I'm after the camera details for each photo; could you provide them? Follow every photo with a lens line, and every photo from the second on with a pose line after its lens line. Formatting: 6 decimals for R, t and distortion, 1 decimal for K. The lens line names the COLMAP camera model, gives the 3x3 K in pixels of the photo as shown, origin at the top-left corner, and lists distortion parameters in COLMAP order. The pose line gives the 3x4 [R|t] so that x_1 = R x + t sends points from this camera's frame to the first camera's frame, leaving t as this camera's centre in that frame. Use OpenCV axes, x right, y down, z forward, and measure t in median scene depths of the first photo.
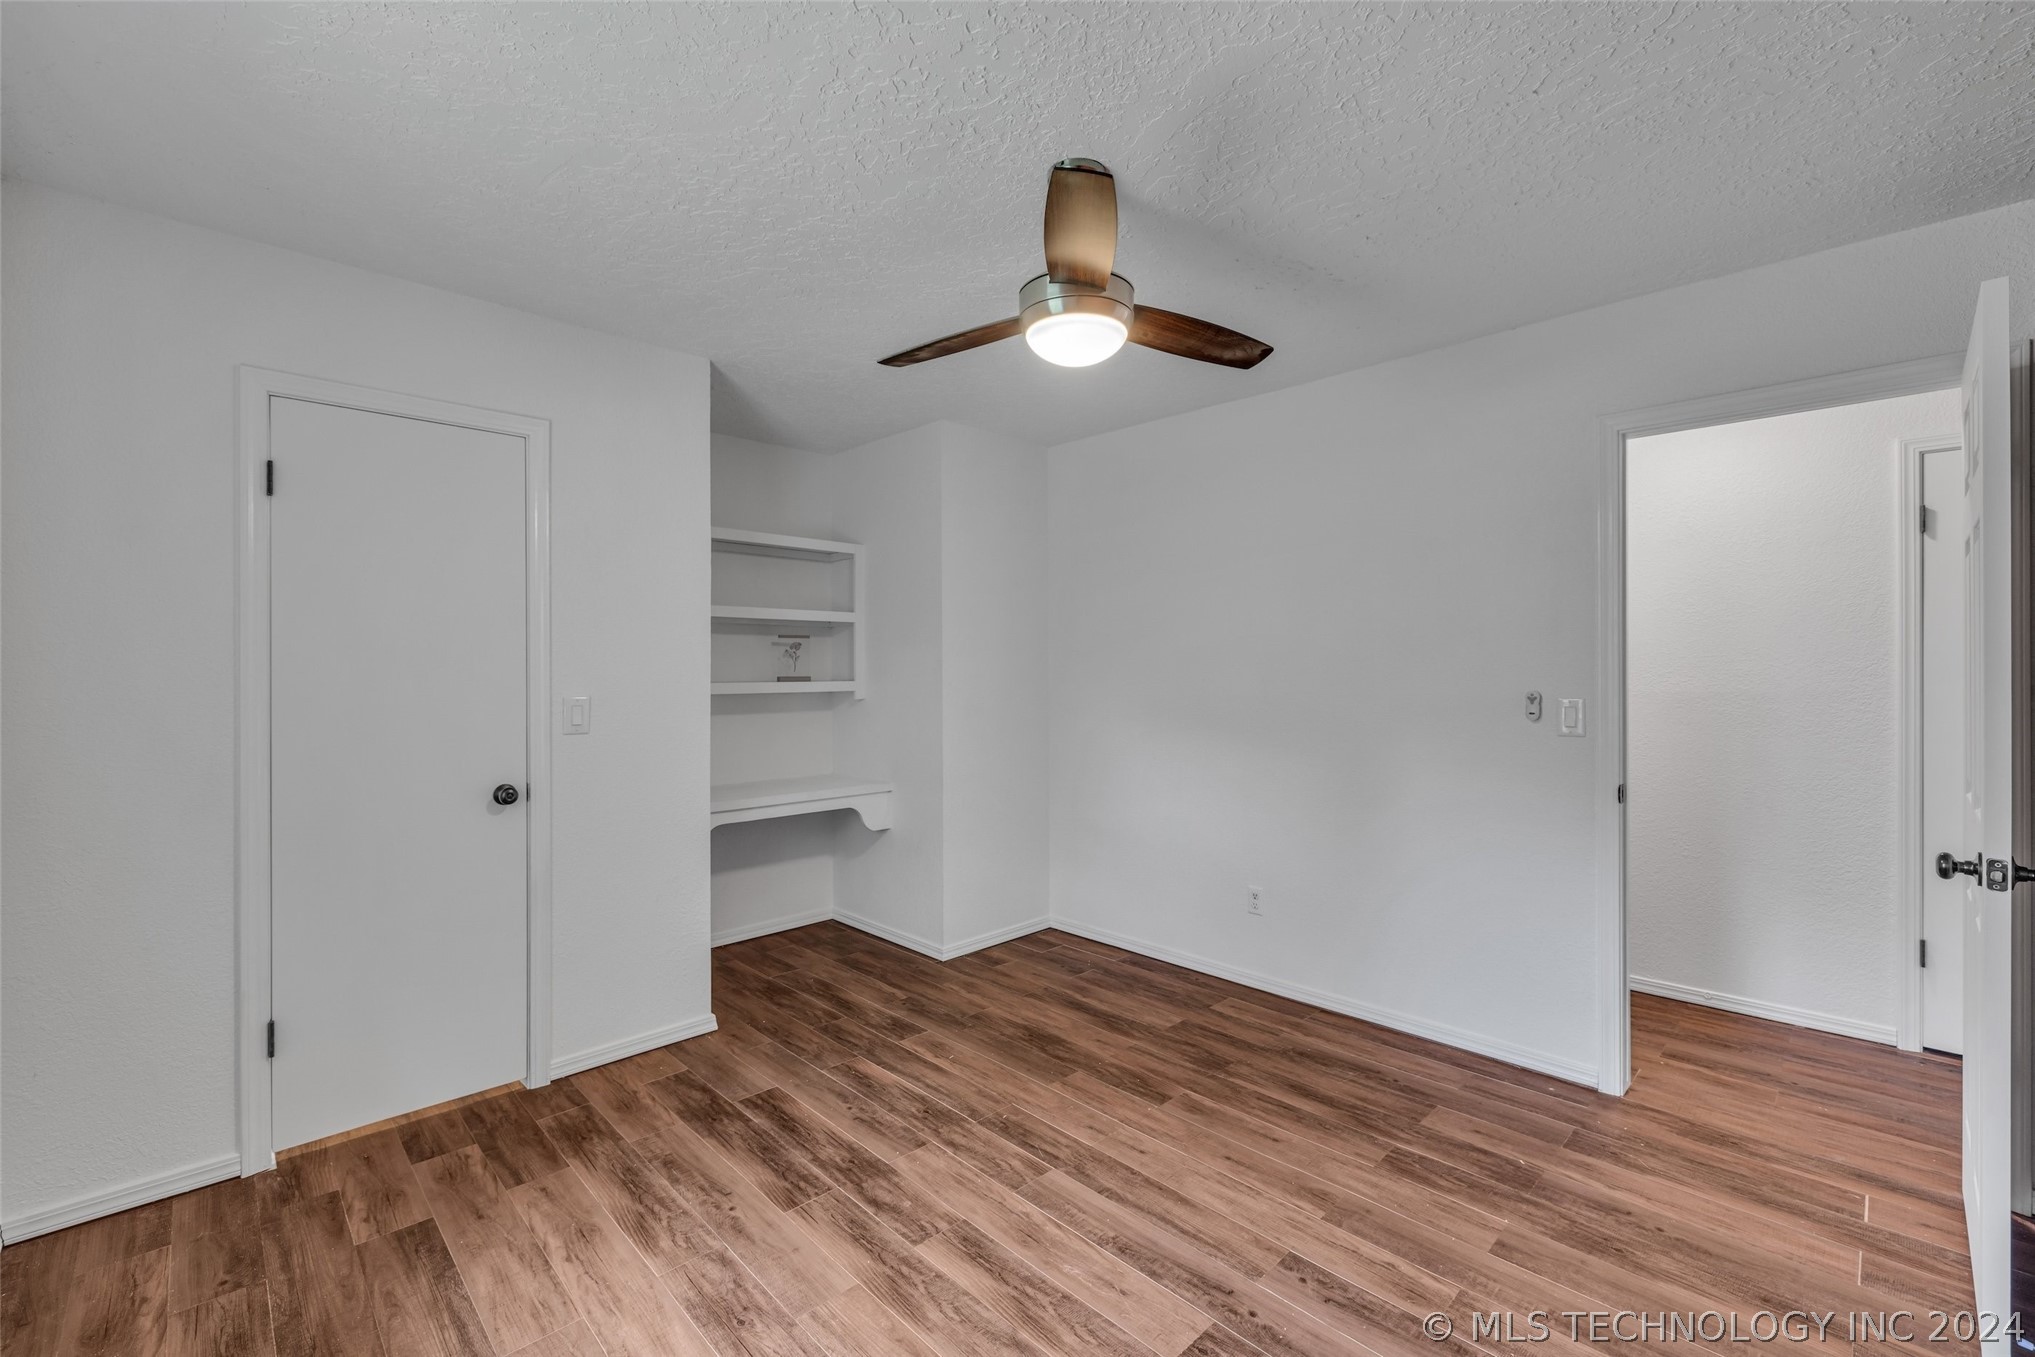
lens RADIAL K [[862.7, 0, 1023.7], [0, 862.7, 644.8], [0, 0, 1]] dist [-0.001470, -0.000195]
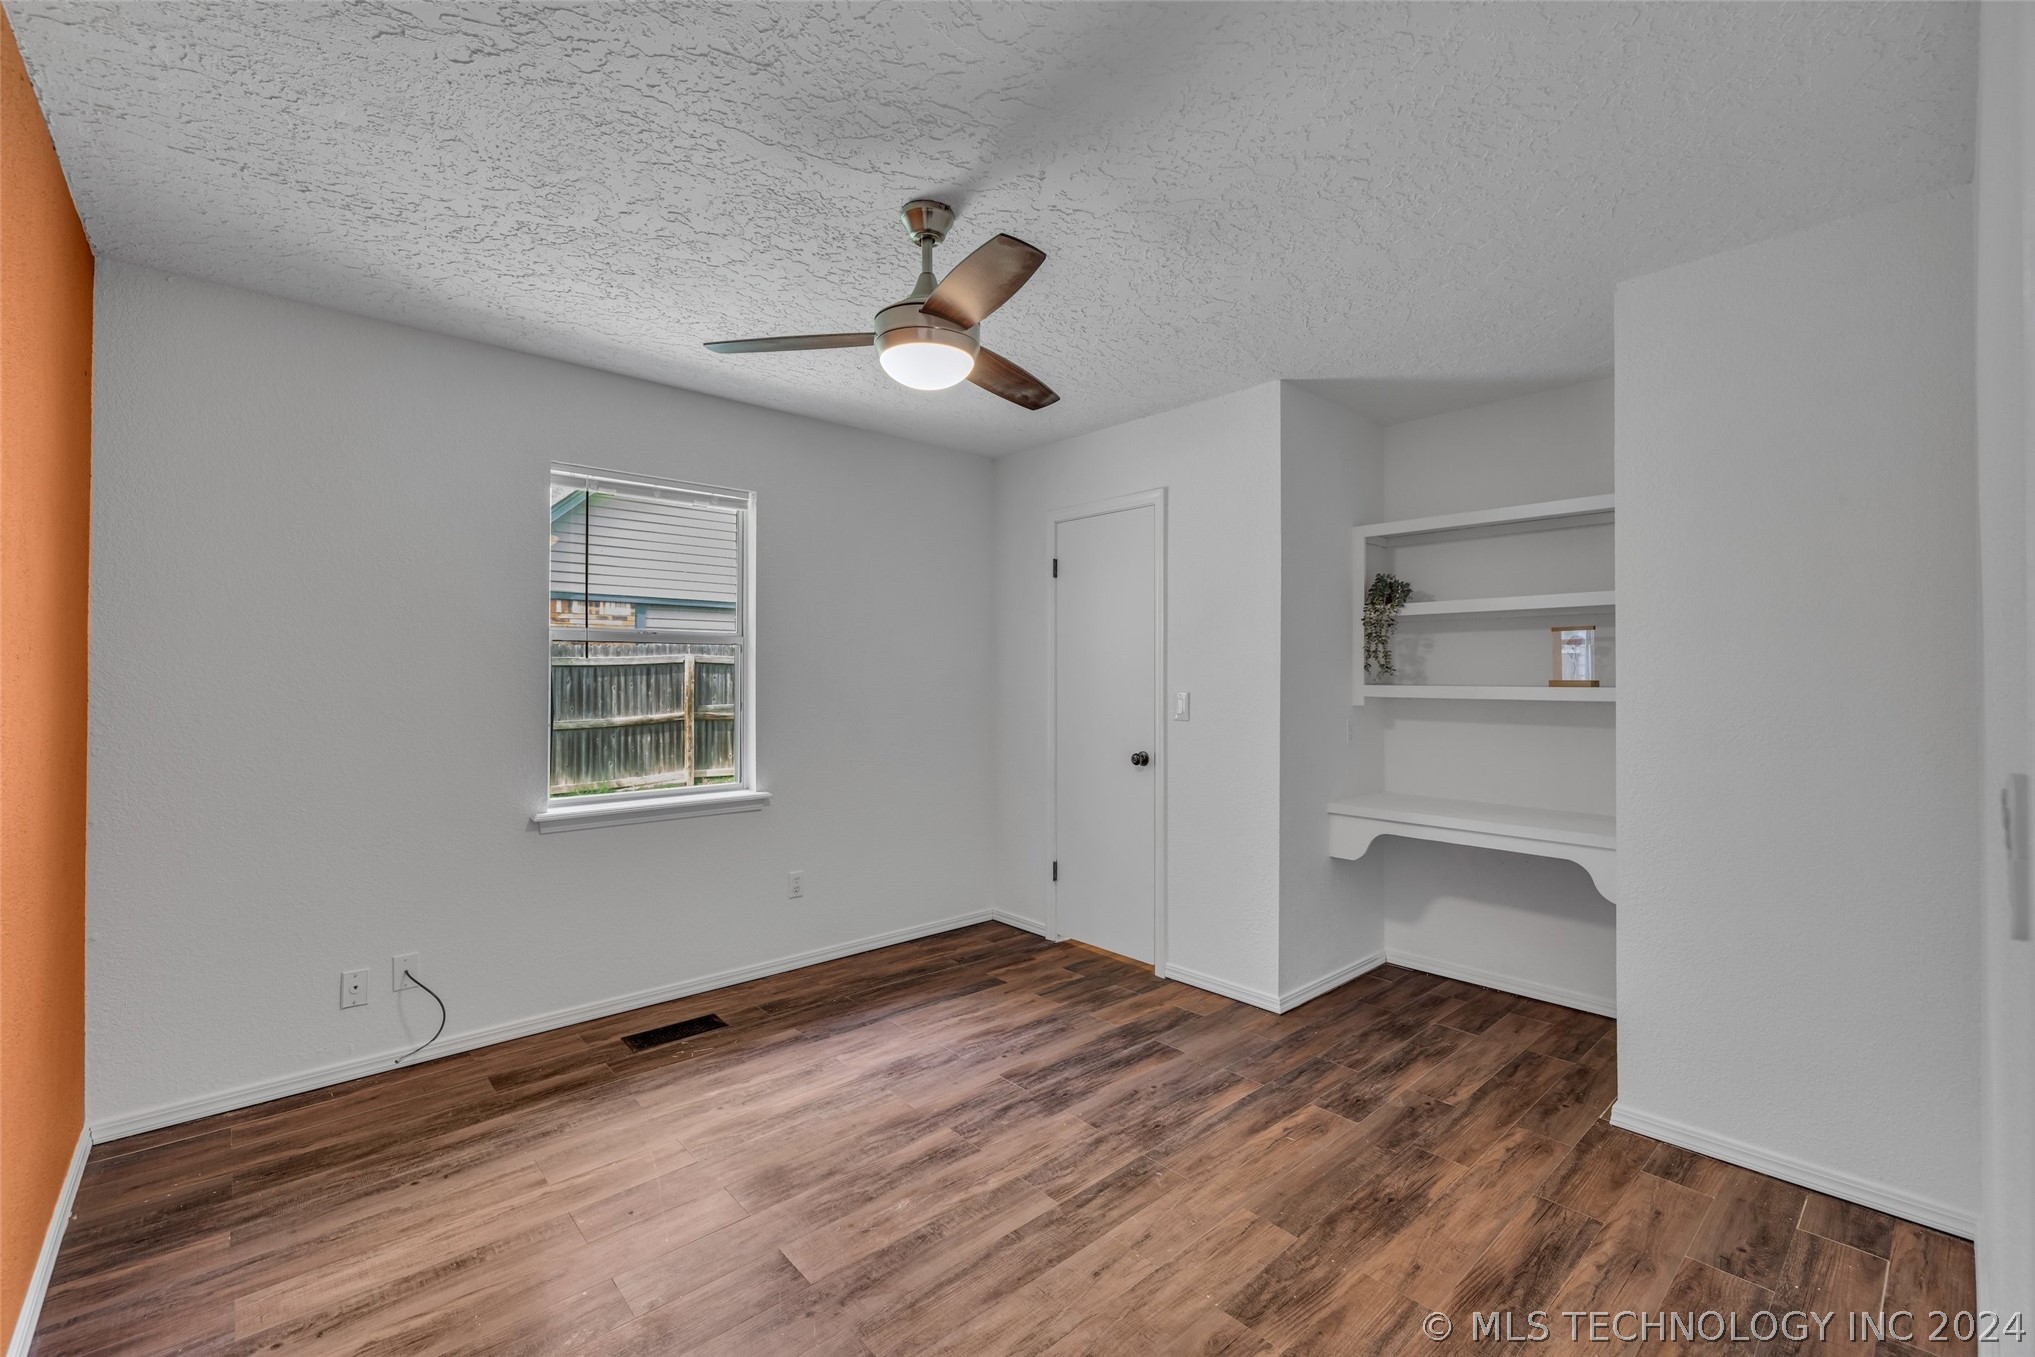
lens RADIAL K [[866.4, 0, 1017.5], [0, 866.4, 678.5], [0, 0, 1]] dist [-0.002330, -0.000392]
pose [[-0.056959, 0.005283, -0.998363, 0.889111], [0.030488, 0.999529, 0.003550, 0.029039], [0.997911, -0.030235, -0.057093, 0.935485]]
